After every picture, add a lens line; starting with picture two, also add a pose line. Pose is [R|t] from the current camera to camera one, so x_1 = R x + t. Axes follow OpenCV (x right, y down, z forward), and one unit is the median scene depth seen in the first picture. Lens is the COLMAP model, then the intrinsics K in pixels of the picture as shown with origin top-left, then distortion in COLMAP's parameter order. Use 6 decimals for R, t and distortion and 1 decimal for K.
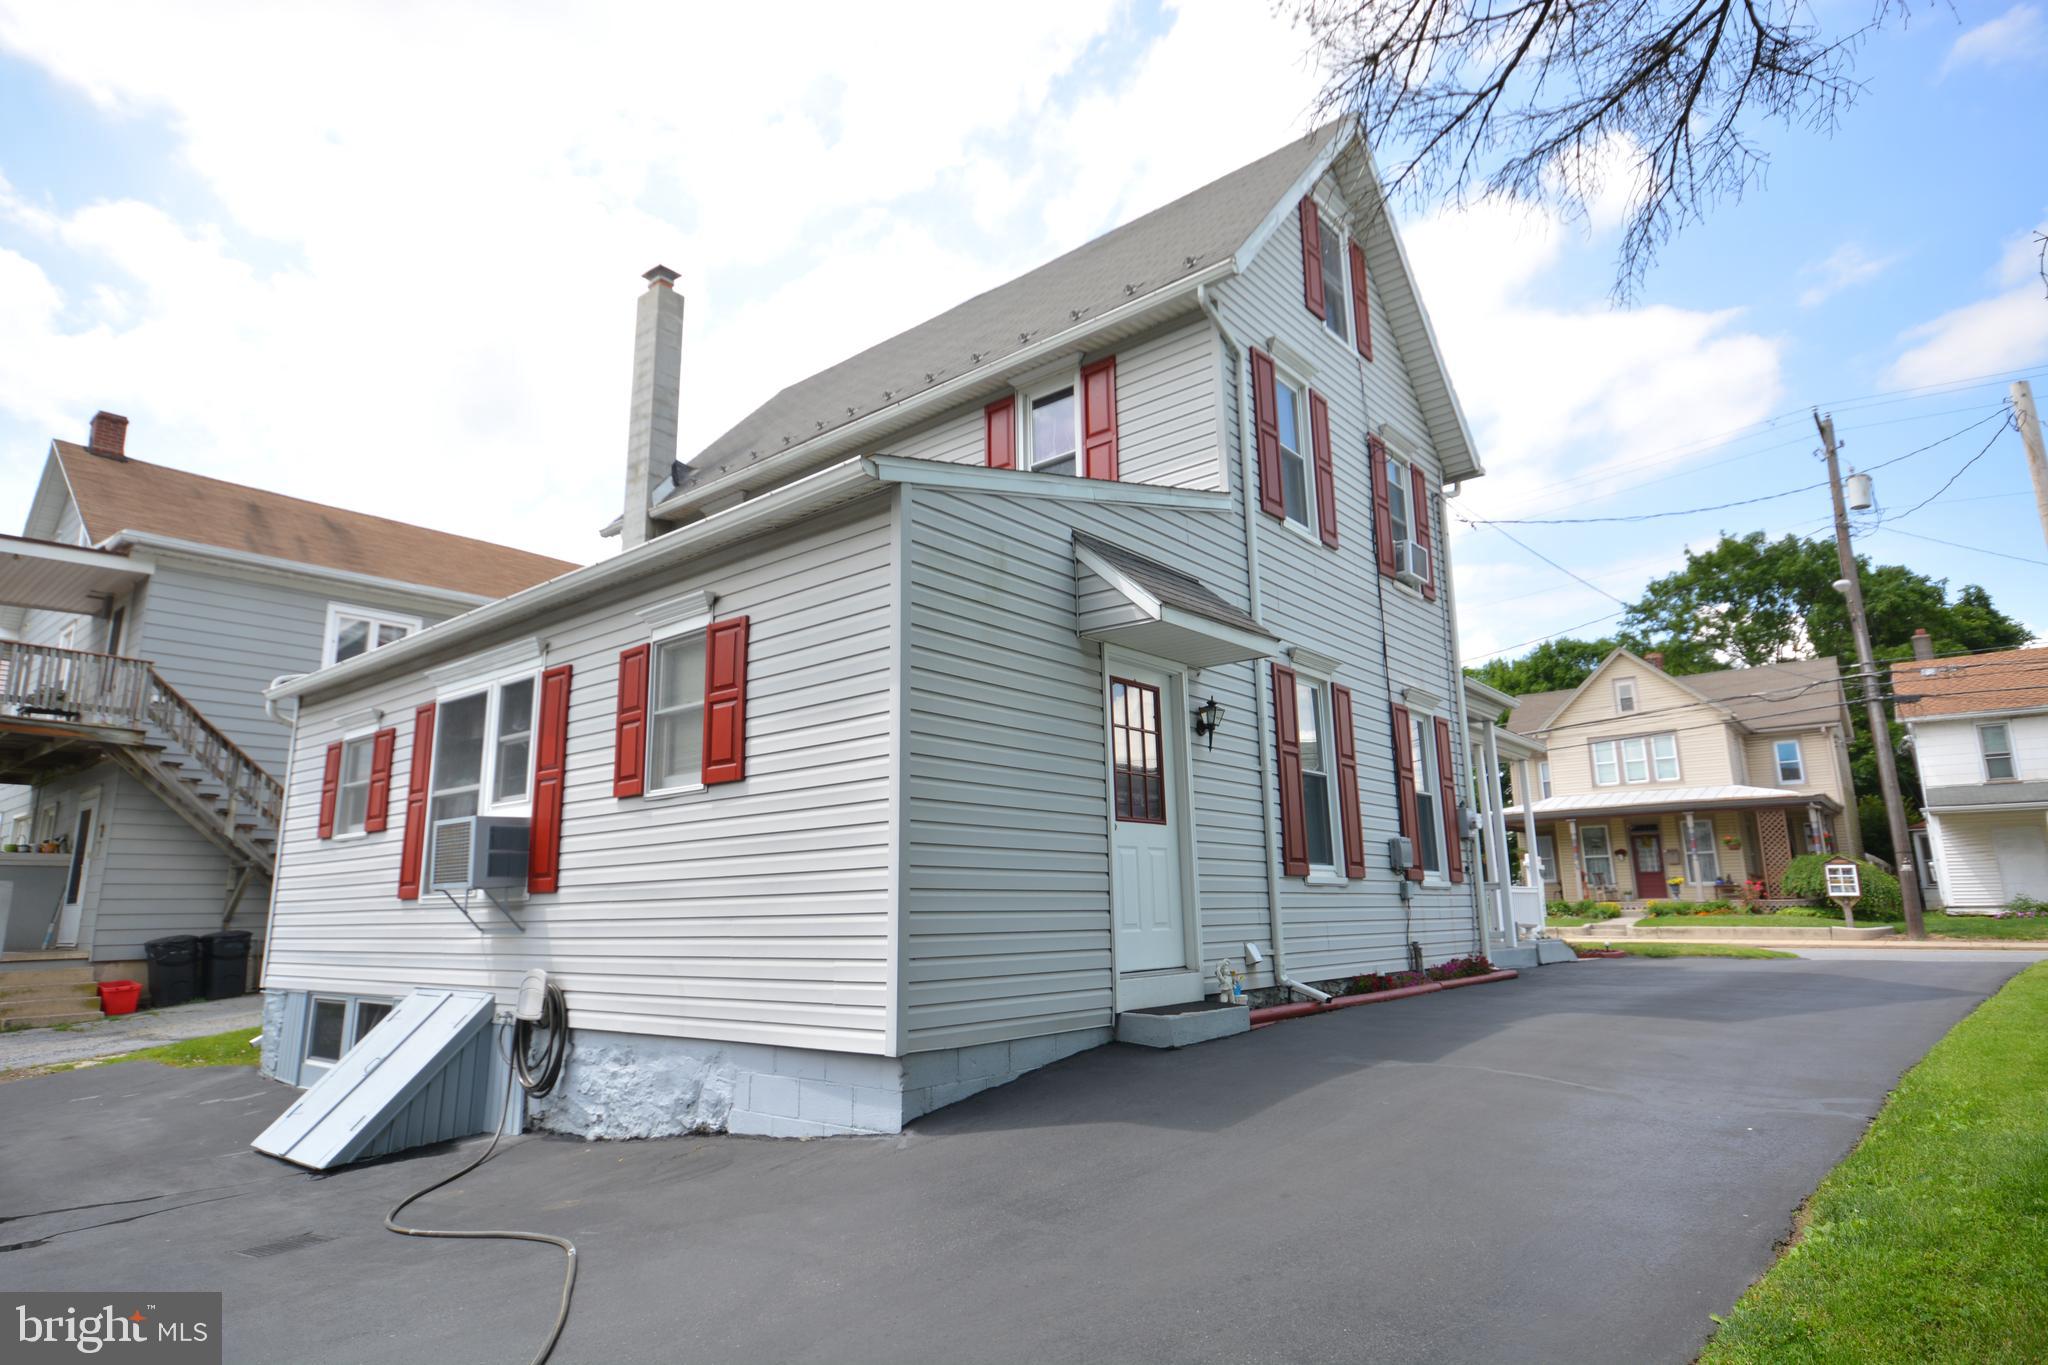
lens RADIAL K [[1125.0, 0, 1023.1], [0, 1125.0, 673.0], [0, 0, 1]] dist [0.005619, 0.000711]
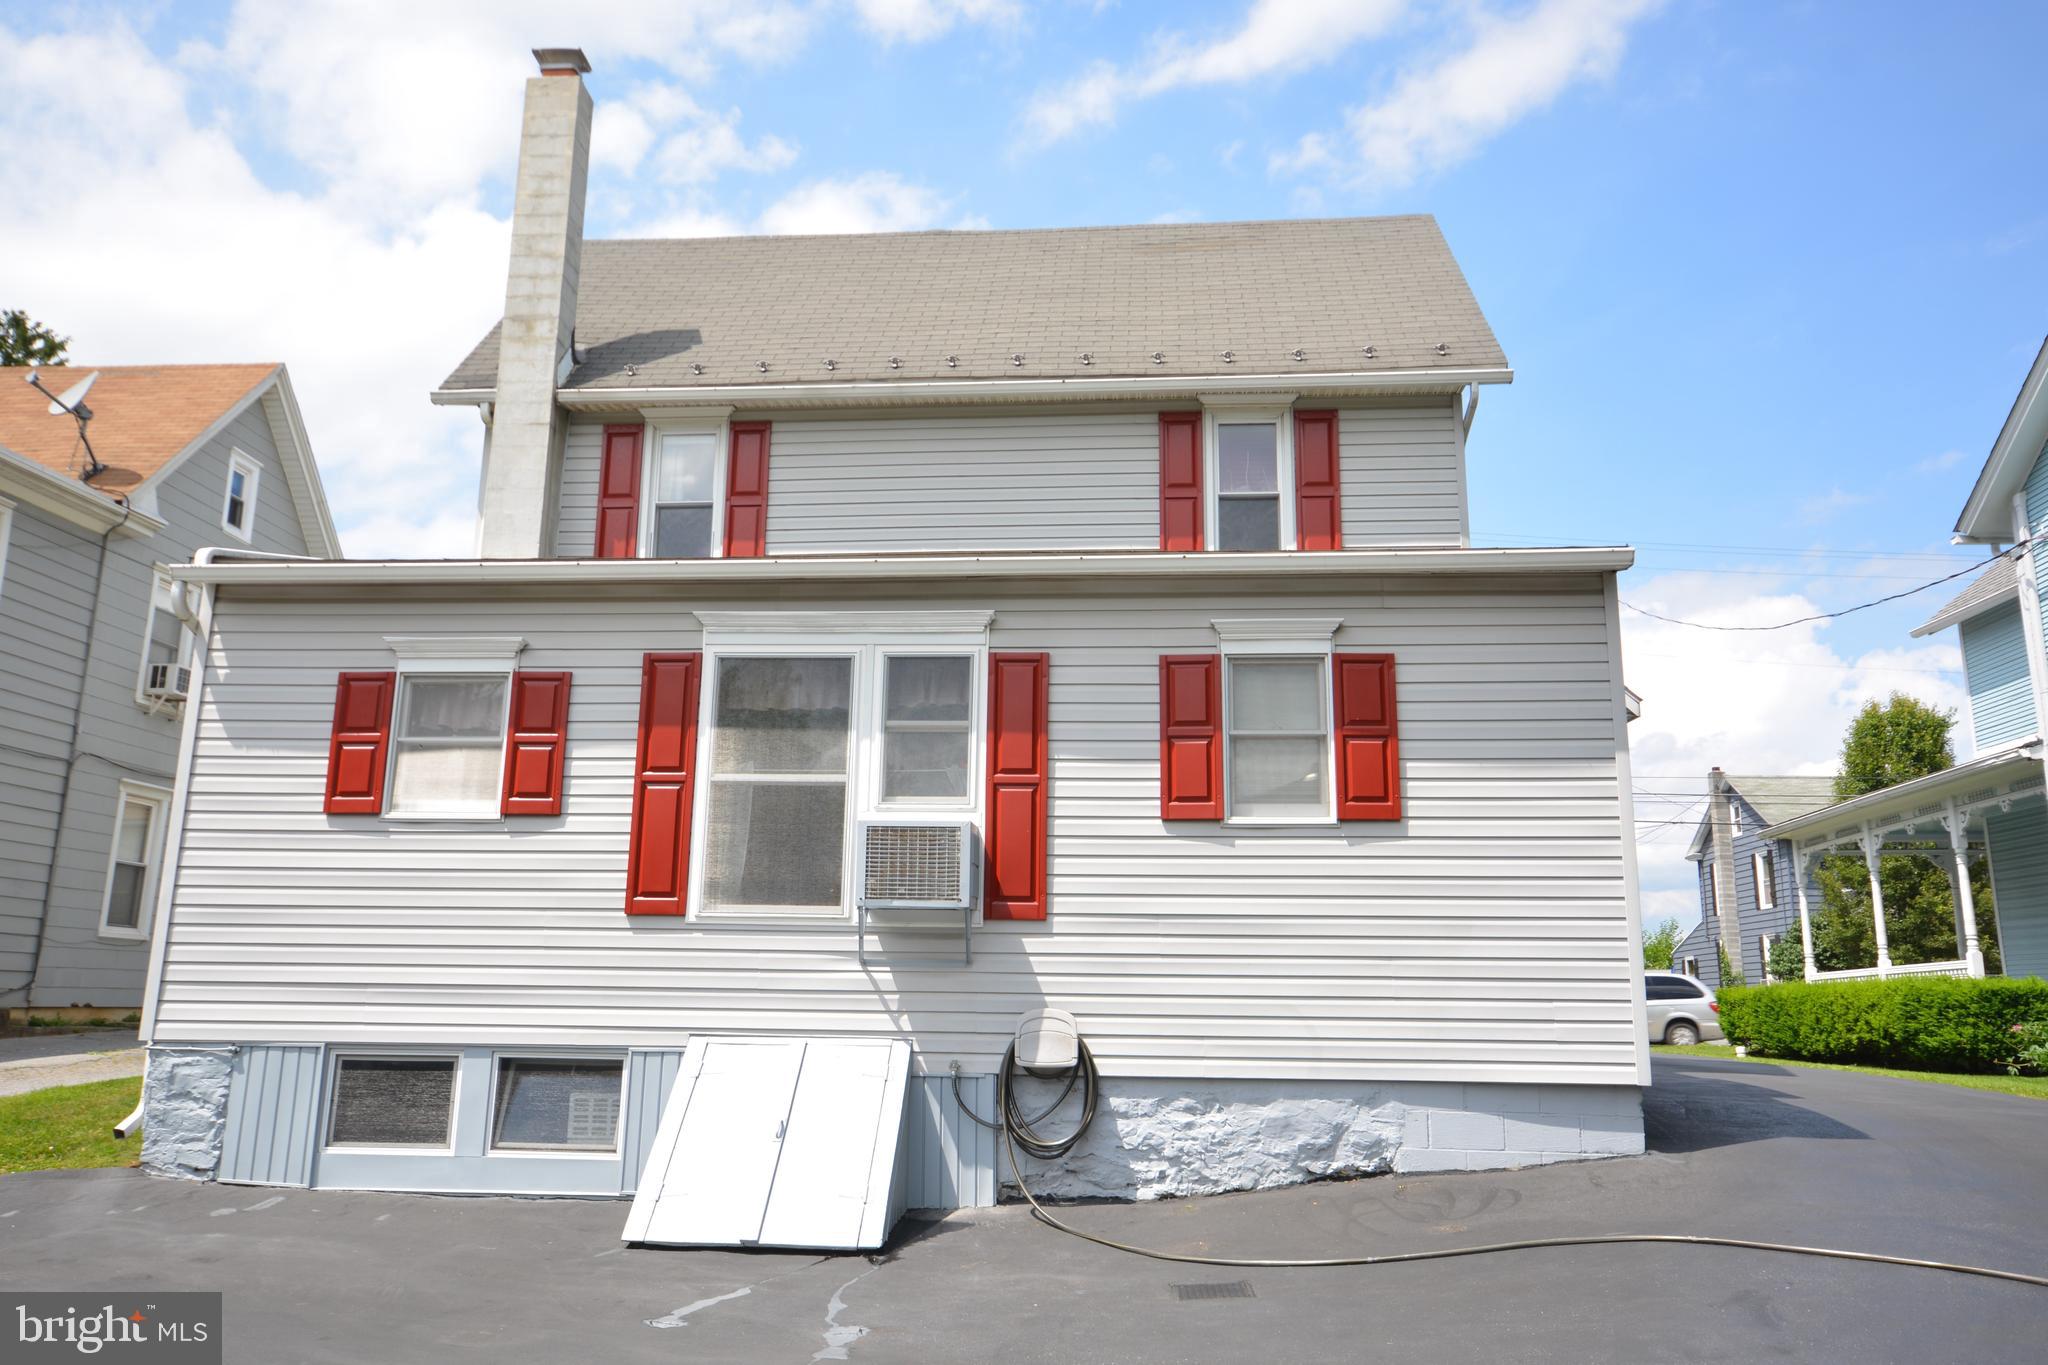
lens RADIAL K [[1483.9, 0, 1026.4], [0, 1483.9, 686.5], [0, 0, 1]] dist [0.000111, 0.001406]
pose [[0.818275, 0.150682, 0.554726, -1.184672], [-0.148705, 0.987670, -0.048930, 0.085803], [-0.555260, -0.042452, 0.830593, 0.096081]]
